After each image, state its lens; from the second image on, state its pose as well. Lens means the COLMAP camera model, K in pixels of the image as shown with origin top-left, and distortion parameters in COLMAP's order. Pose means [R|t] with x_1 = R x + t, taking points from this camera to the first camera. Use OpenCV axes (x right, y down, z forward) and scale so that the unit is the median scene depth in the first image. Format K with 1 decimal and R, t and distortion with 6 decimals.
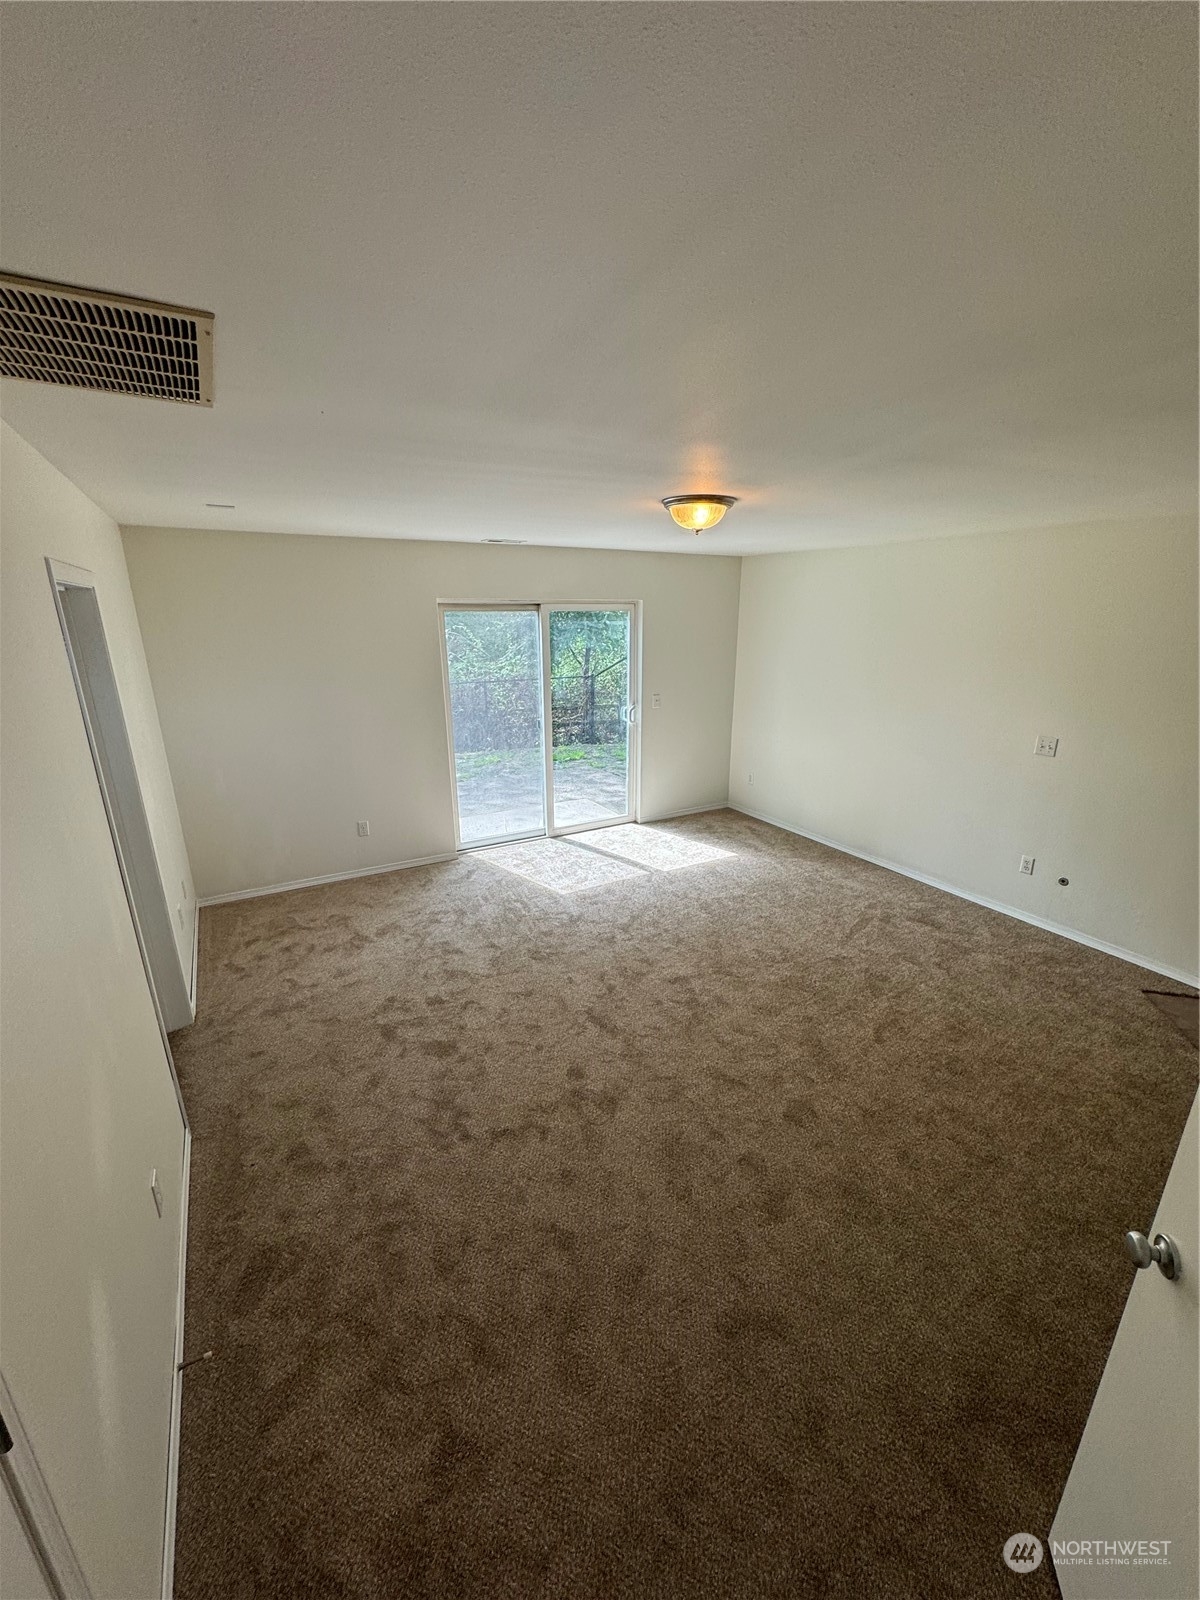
lens RADIAL K [[630.7, 0, 600.0], [0, 630.7, 800.0], [0, 0, 1]] dist [-0.000292, -0.000042]
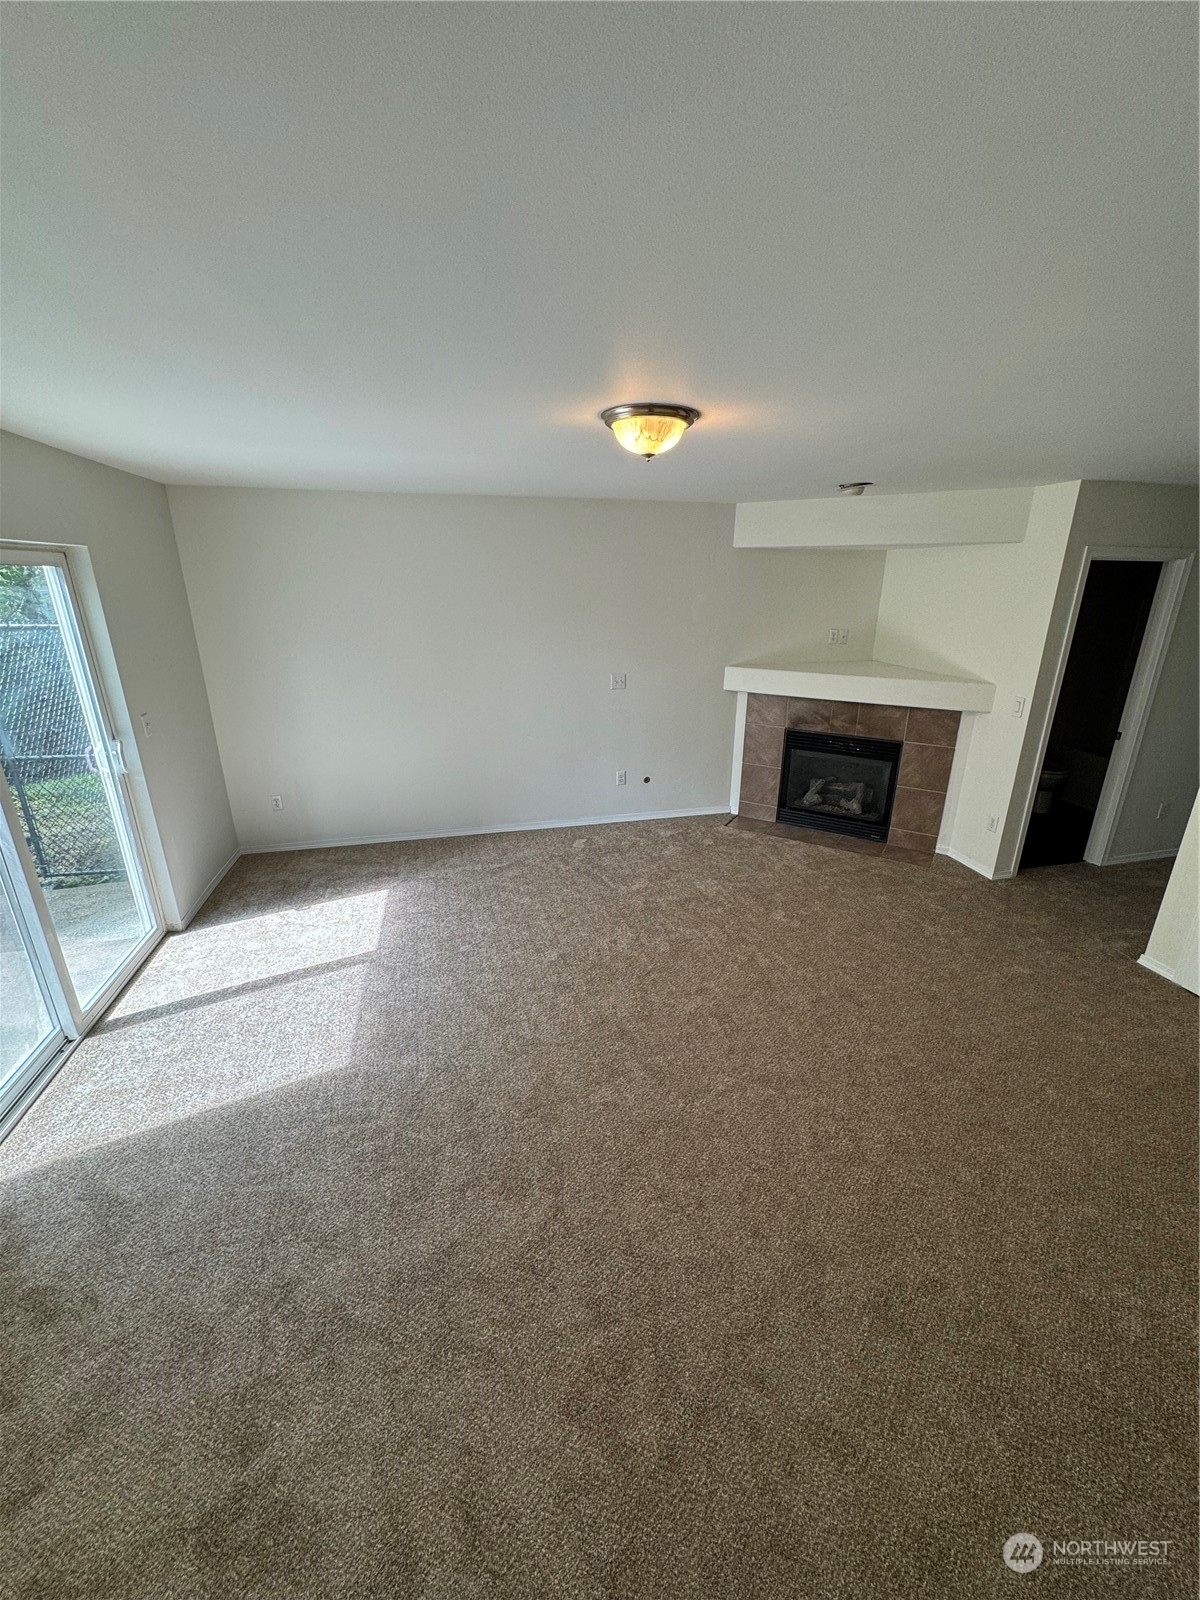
lens RADIAL K [[625.3, 0, 602.8], [0, 625.3, 819.7], [0, 0, 1]] dist [-0.000211, -0.000006]
pose [[0.293431, -0.343653, 0.892077, -0.389703], [0.277076, 0.923672, 0.264686, -0.132465], [-0.914946, 0.169507, 0.366252, 0.490454]]
